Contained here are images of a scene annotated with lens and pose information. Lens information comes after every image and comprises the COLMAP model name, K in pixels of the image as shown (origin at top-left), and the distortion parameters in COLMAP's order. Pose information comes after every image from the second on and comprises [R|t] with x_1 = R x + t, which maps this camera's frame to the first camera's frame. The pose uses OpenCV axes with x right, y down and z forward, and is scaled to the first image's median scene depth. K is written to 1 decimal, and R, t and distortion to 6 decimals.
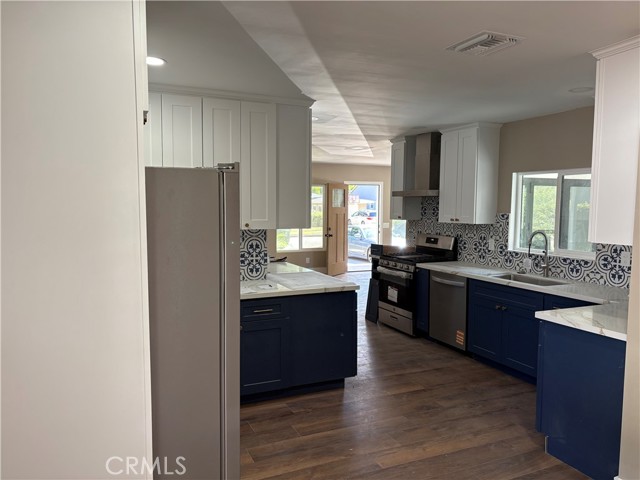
lens RADIAL K [[487.1, 0, 320.0], [0, 487.1, 240.0], [0, 0, 1]] dist [0.057433, 0.000620]
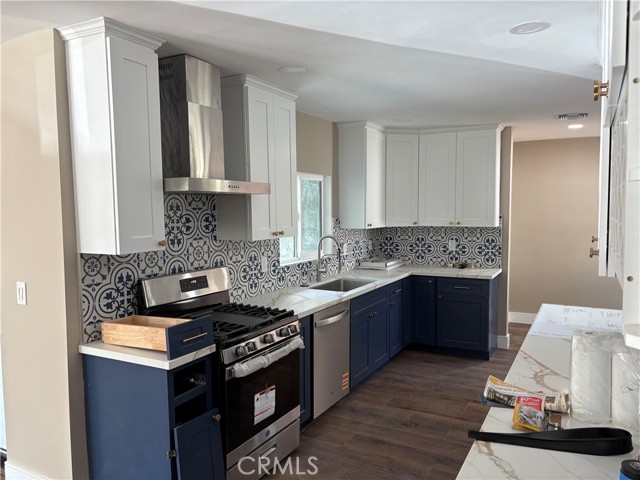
lens RADIAL K [[487.1, 0, 320.0], [0, 487.1, 240.0], [0, 0, 1]] dist [0.057433, 0.000620]
pose [[-0.613400, -0.040421, 0.788737, -0.303576], [0.064422, 0.992801, 0.100980, -0.106792], [-0.787141, 0.112753, -0.606380, 1.559140]]
